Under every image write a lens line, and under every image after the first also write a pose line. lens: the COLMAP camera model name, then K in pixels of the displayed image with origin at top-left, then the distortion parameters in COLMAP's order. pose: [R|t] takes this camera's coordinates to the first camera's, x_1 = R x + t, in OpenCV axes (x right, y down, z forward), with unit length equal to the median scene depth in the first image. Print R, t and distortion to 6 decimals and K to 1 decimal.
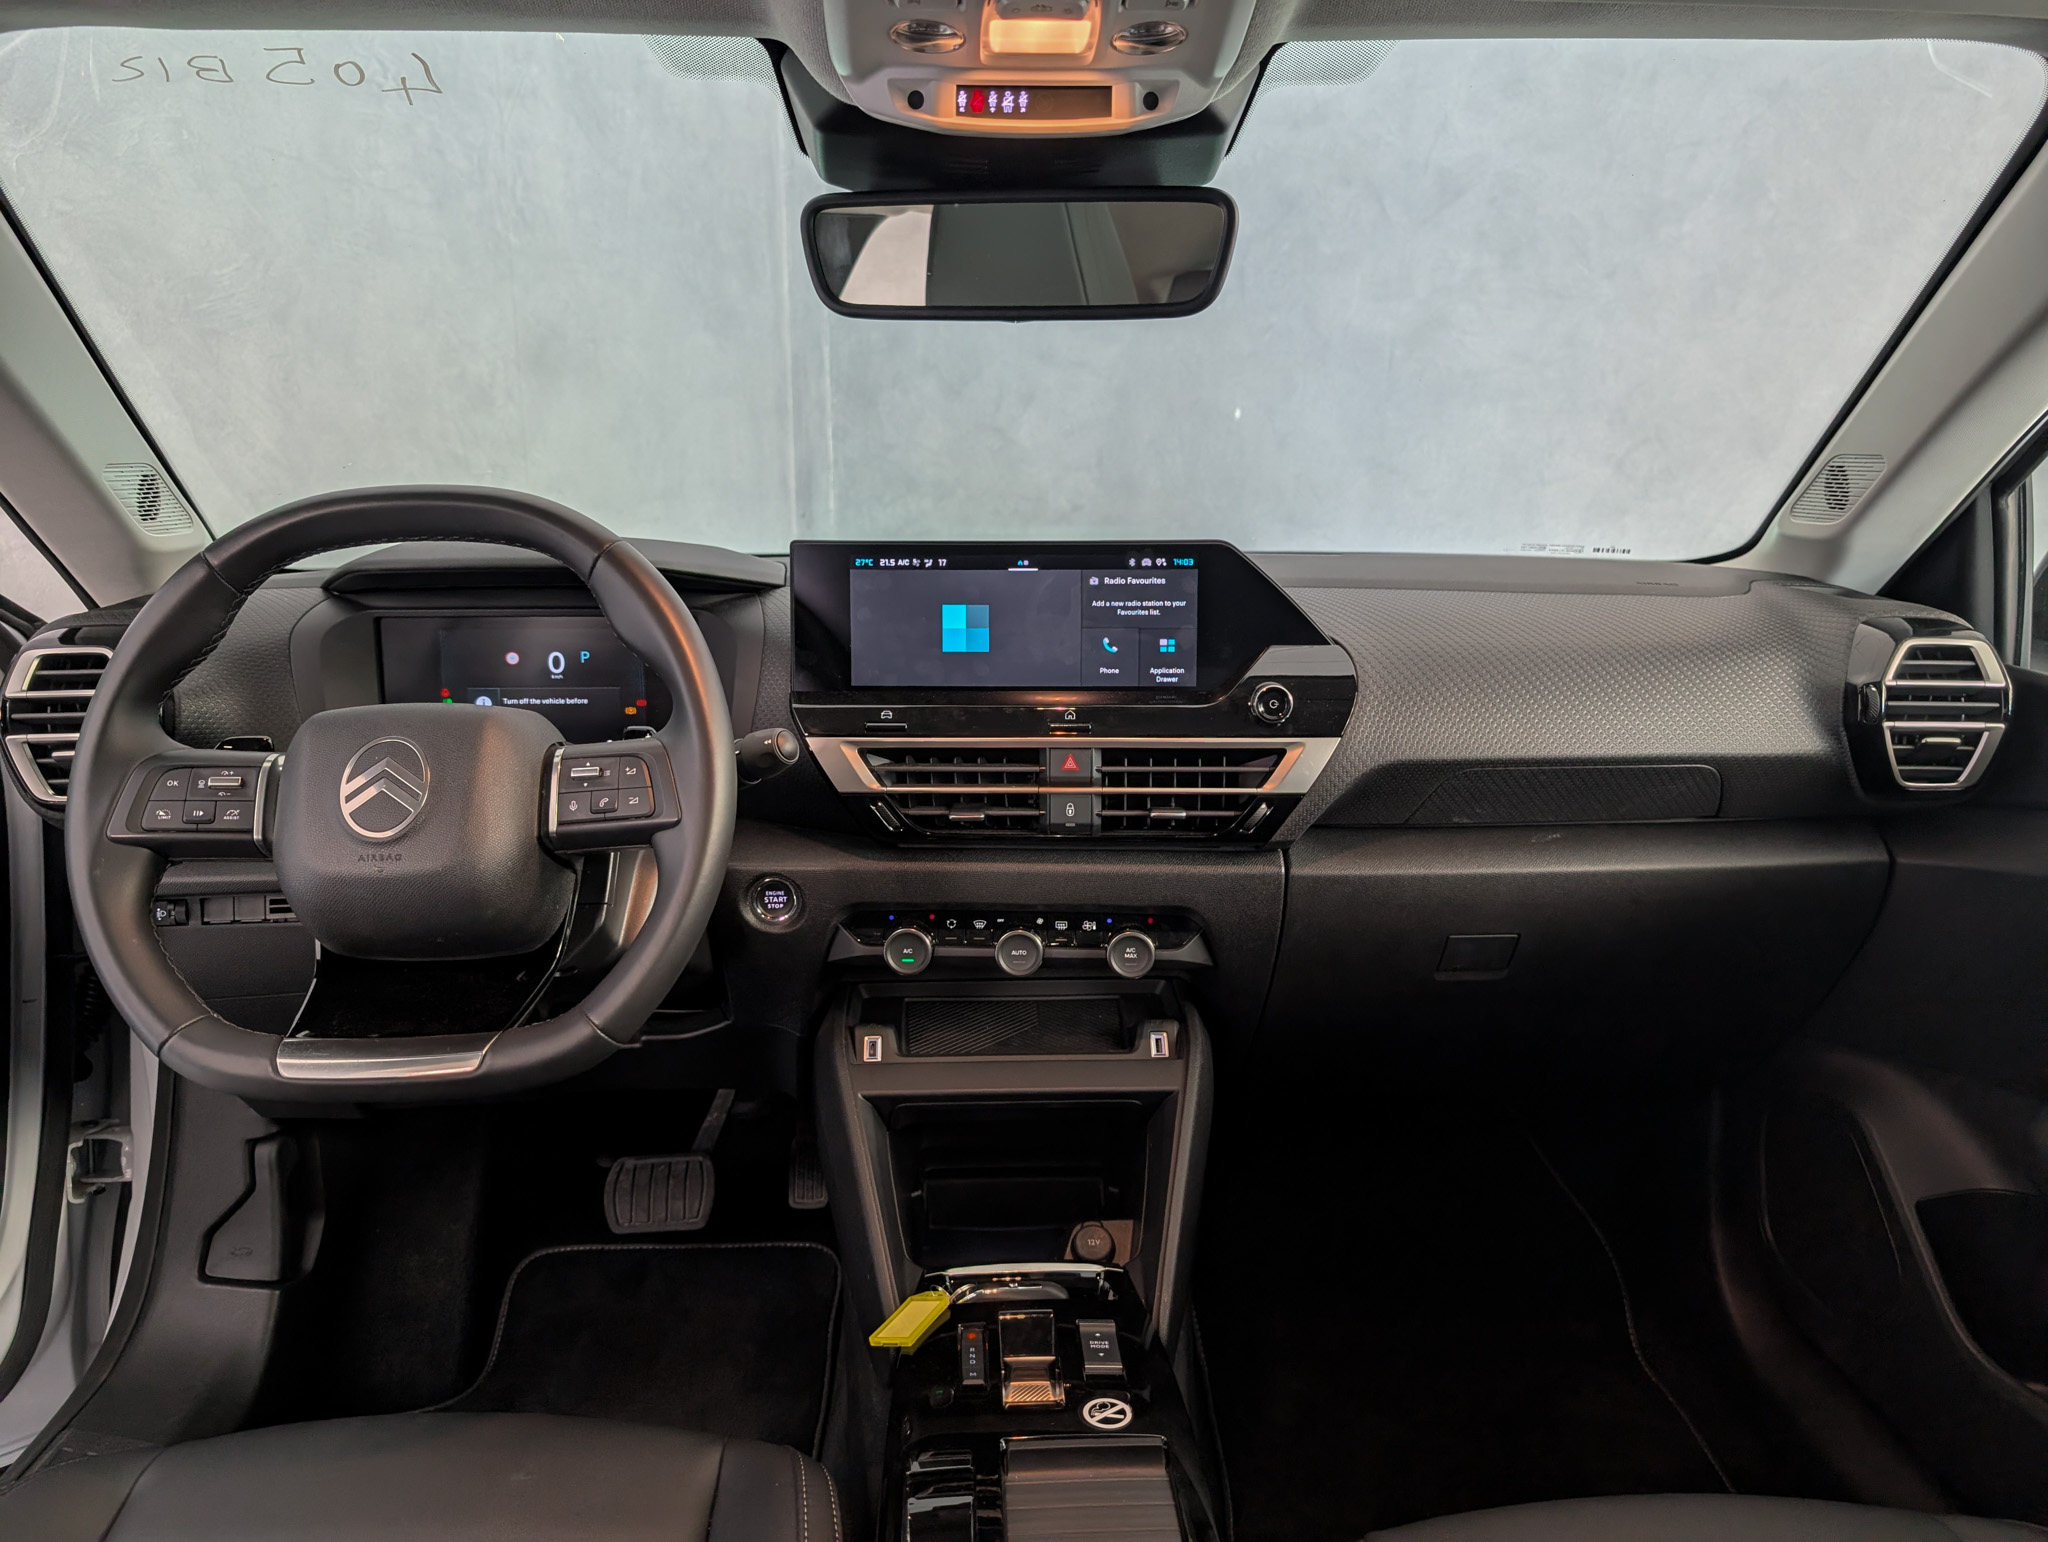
lens RADIAL K [[1496.6, 0, 1017.6], [0, 1496.6, 771.4], [0, 0, 1]] dist [0.024156, -0.043489]
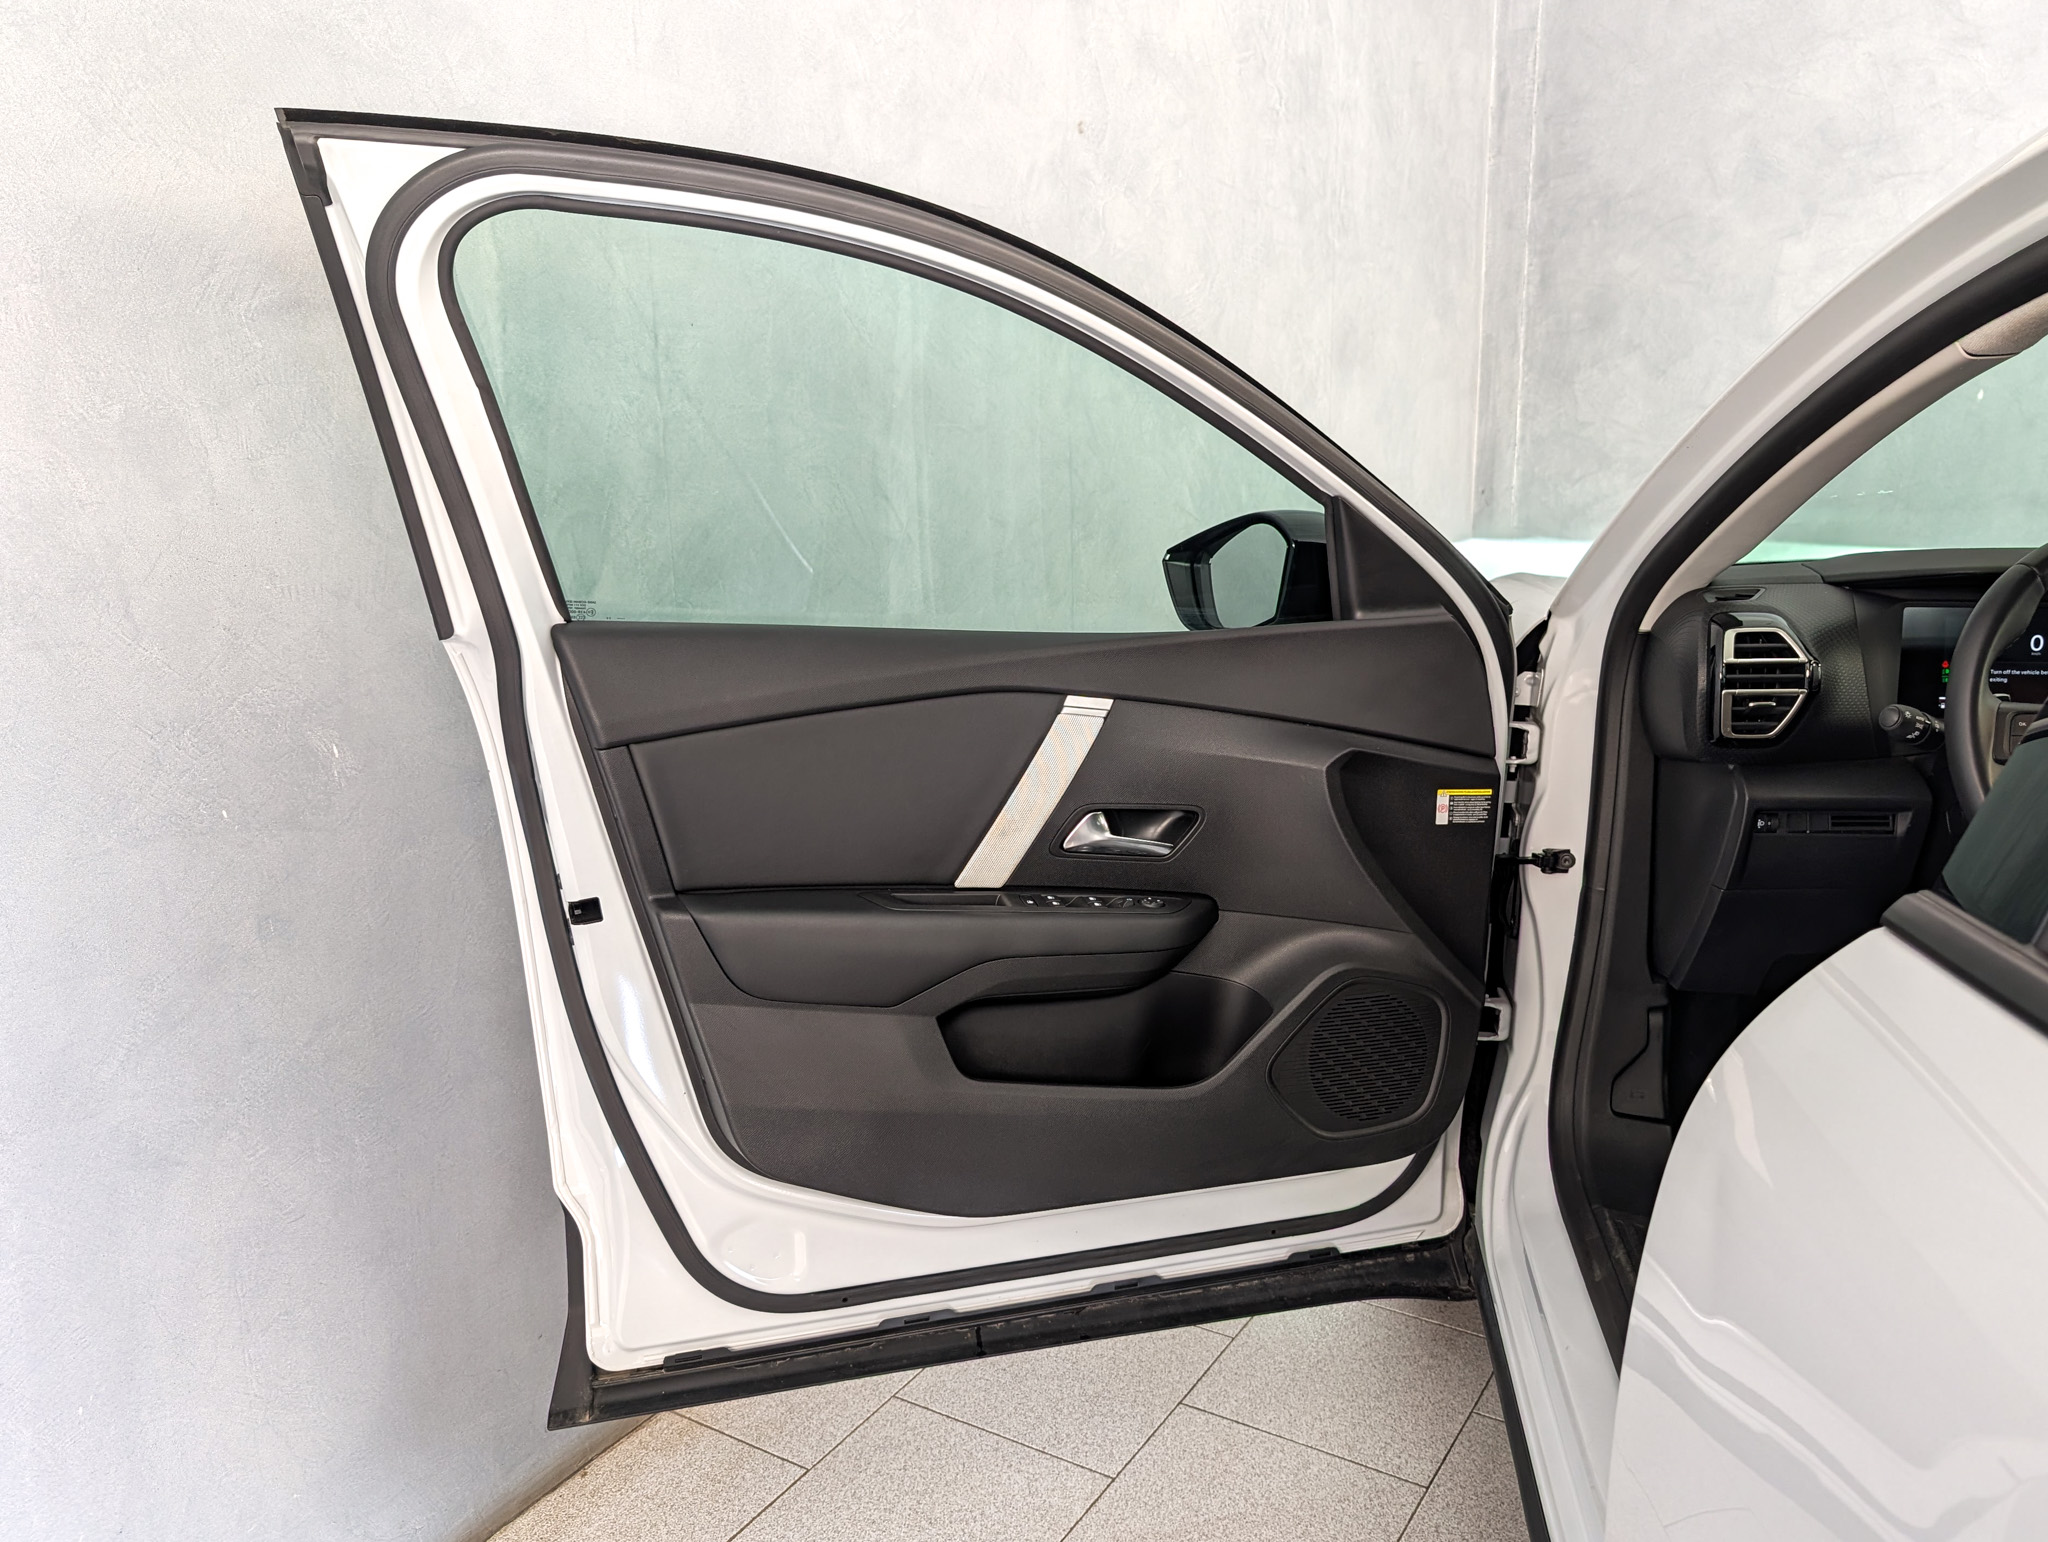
lens RADIAL K [[1619.4, 0, 1070.9], [0, 1619.4, 737.6], [0, 0, 1]] dist [0.004971, -0.001140]
pose [[0.987723, 0.023801, -0.154393, -0.957973], [-0.024789, 0.999683, -0.004476, 0.038848], [0.154237, 0.008248, 0.987999, -0.536727]]
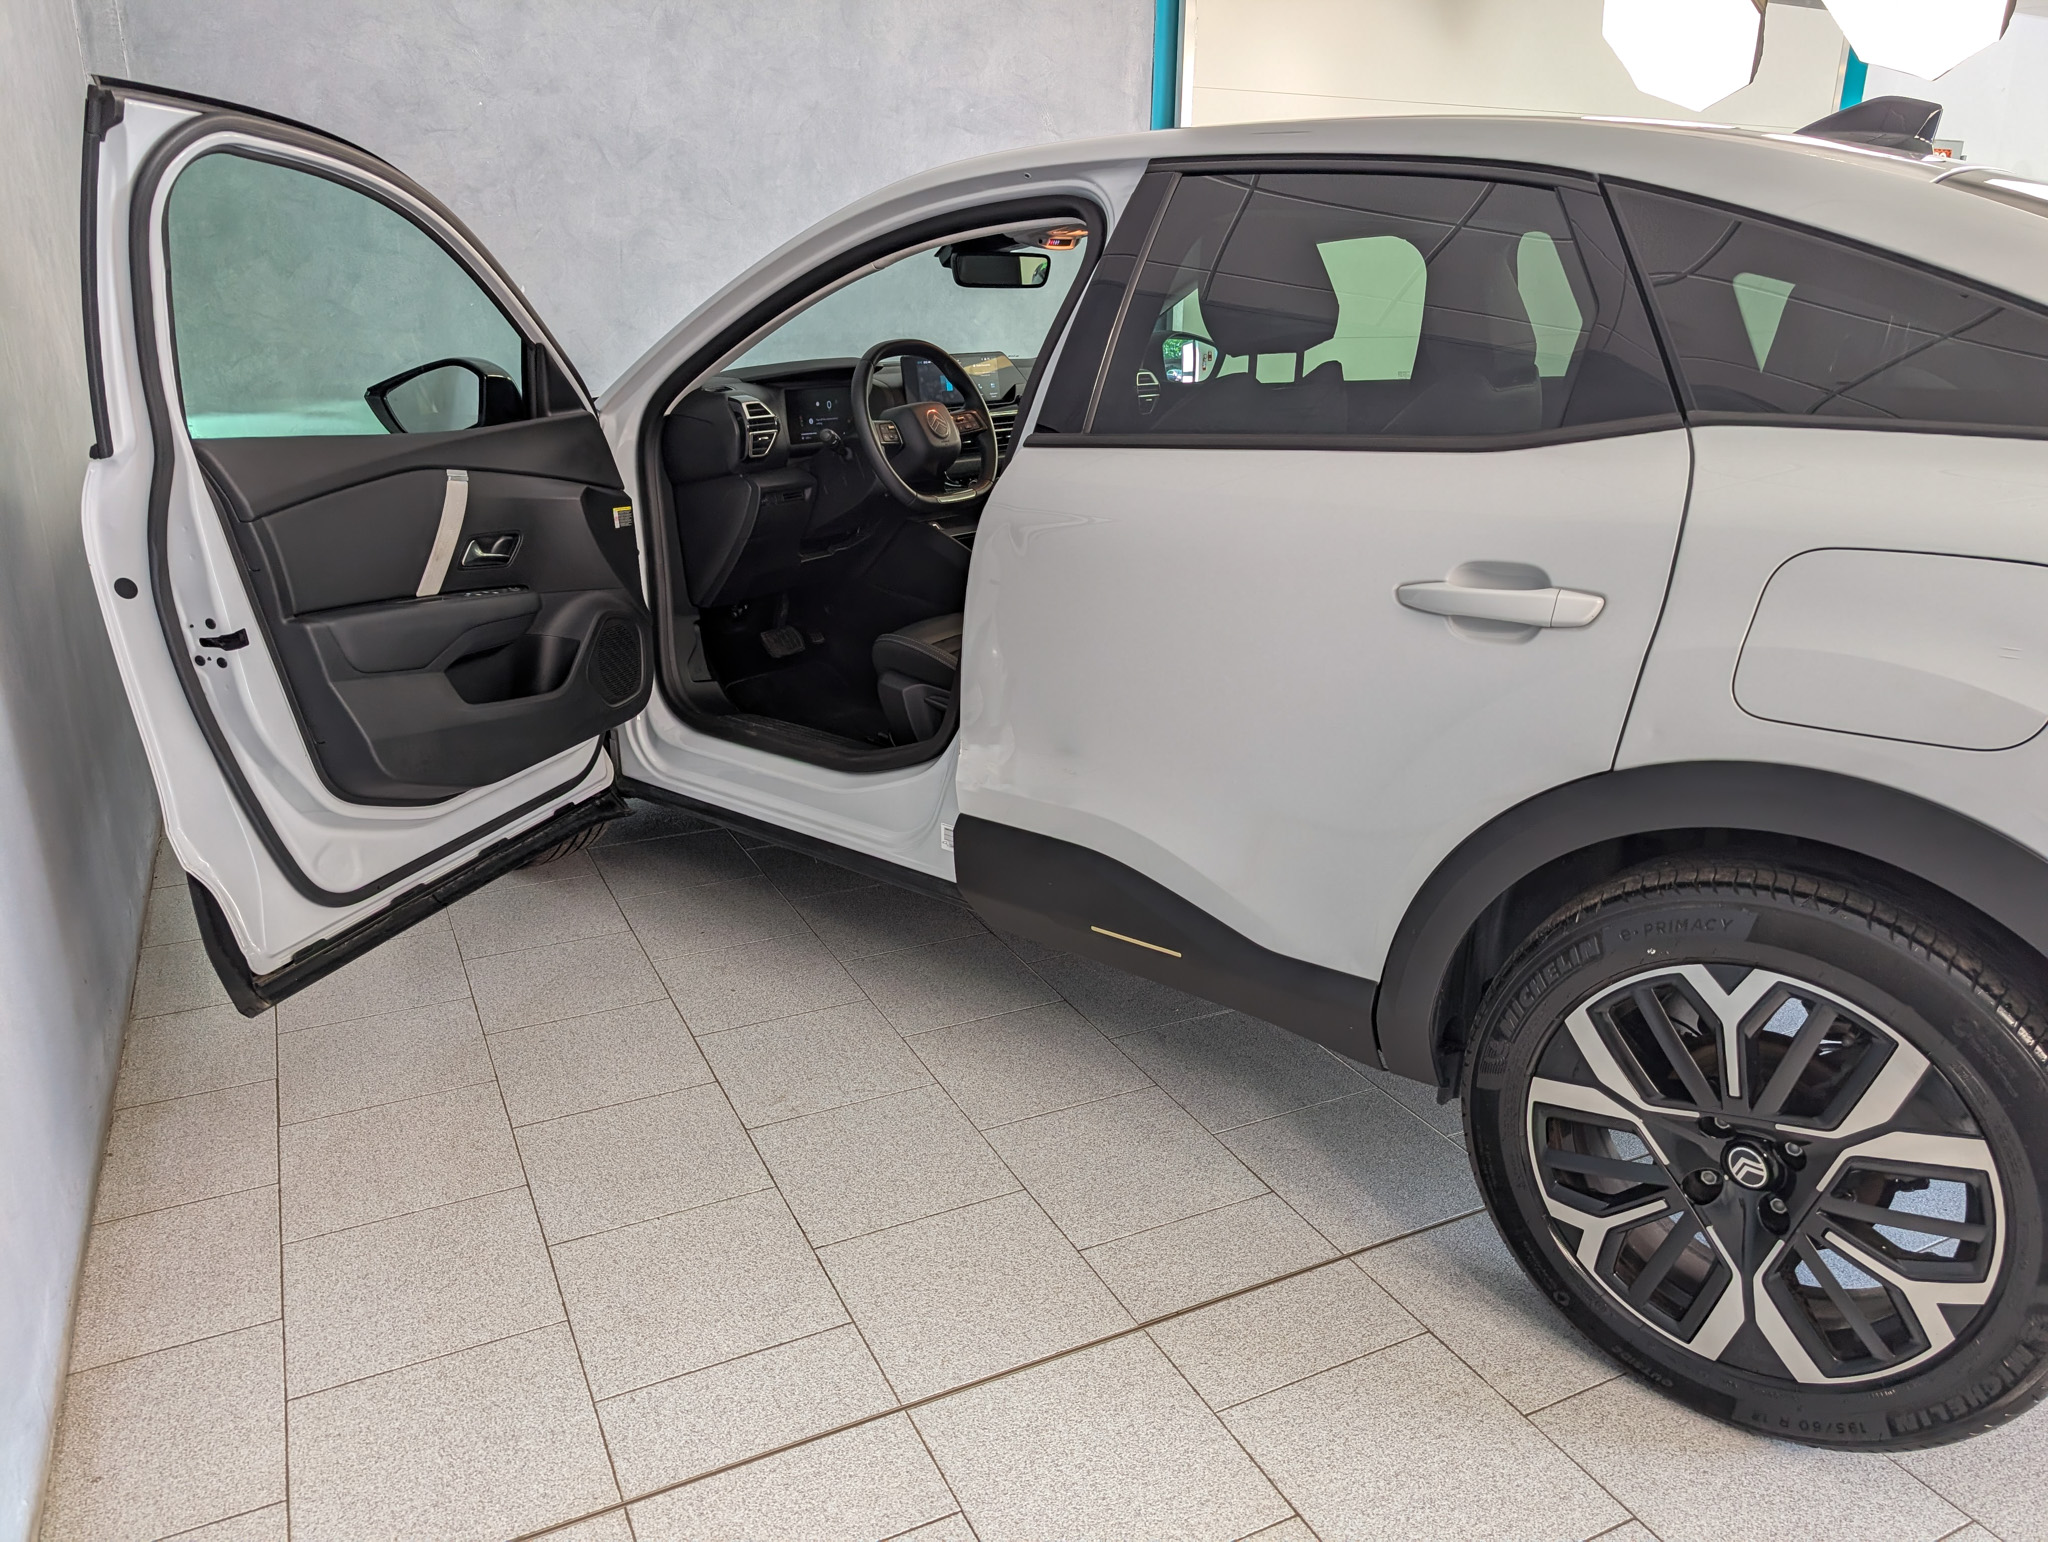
lens RADIAL K [[1491.9, 0, 1051.9], [0, 1491.9, 785.3], [0, 0, 1]] dist [0.002196, -0.008726]
pose [[0.659047, -0.238340, 0.713338, -2.306969], [0.162696, 0.971181, 0.174177, 0.212154], [-0.734294, 0.001267, 0.678831, -1.267892]]
